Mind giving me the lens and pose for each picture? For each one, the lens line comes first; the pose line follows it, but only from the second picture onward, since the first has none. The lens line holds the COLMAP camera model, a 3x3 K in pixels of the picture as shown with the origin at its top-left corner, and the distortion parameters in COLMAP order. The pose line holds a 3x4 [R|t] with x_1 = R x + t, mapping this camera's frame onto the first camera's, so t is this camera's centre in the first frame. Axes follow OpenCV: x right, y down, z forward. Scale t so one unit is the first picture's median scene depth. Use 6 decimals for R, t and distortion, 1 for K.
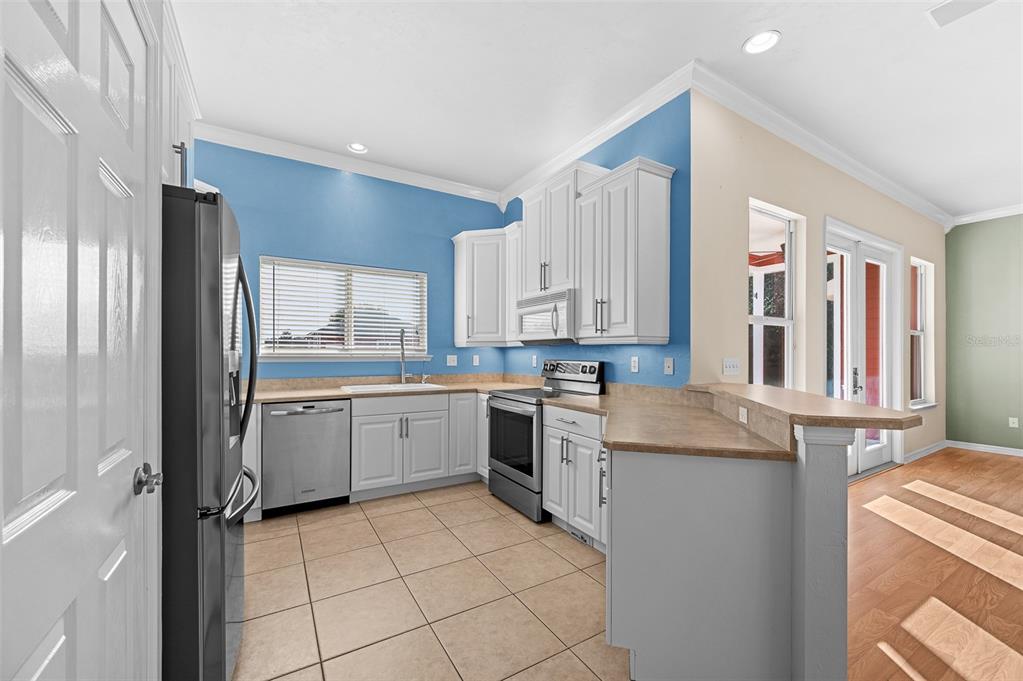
lens RADIAL K [[411.2, 0, 515.8], [0, 411.2, 349.8], [0, 0, 1]] dist [0.001316, 0.000110]
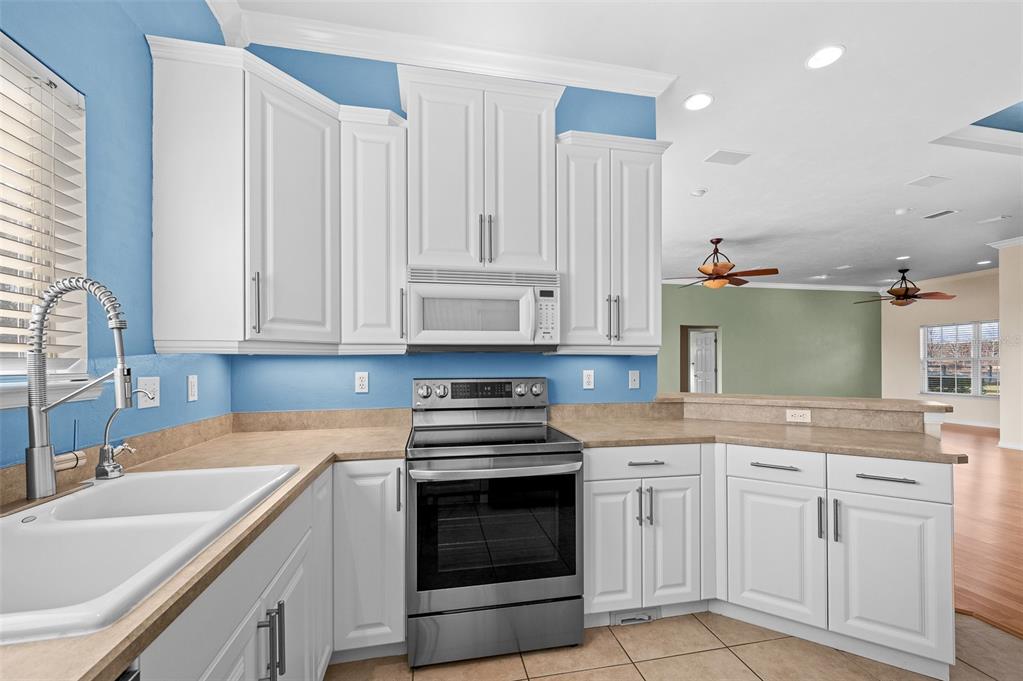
lens RADIAL K [[408.4, 0, 518.7], [0, 408.4, 362.3], [0, 0, 1]] dist [0.001324, 0.000118]
pose [[0.335478, 0.000445, 0.942048, -0.498034], [-0.001068, 0.999999, -0.000092, 0.001062], [-0.942048, -0.000975, 0.335478, 0.794535]]
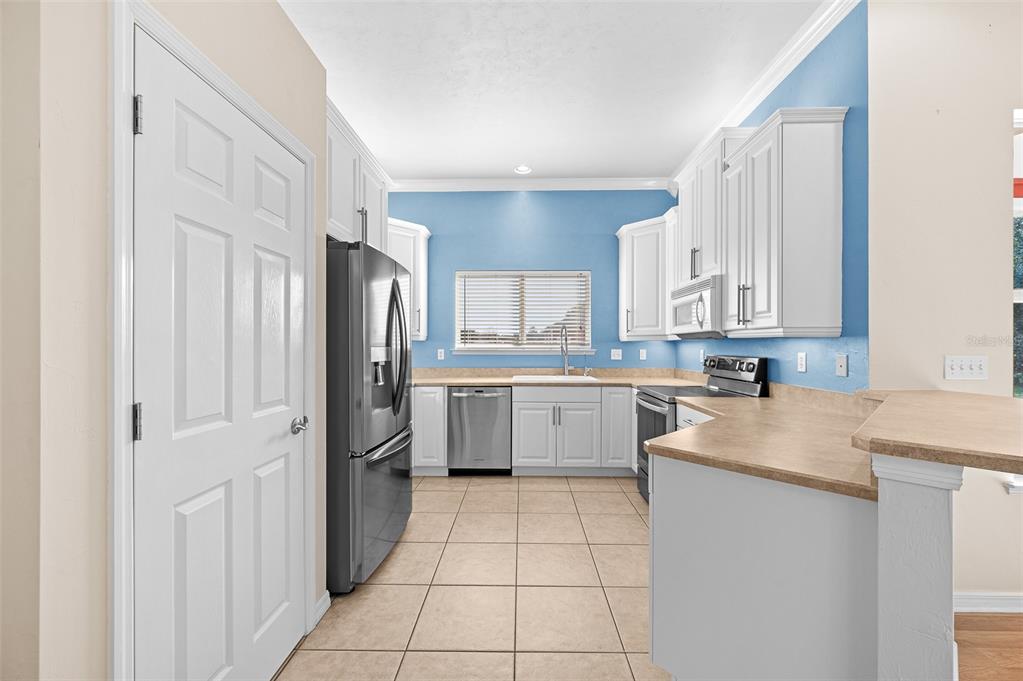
lens RADIAL K [[407.5, 0, 511.5], [0, 407.5, 340.5], [0, 0, 1]] dist [-0.000398, -0.000068]
pose [[0.841705, -0.008740, -0.539867, 0.224993], [0.006164, 0.999959, -0.006579, -0.004163], [0.539903, 0.002210, 0.841724, 0.022797]]
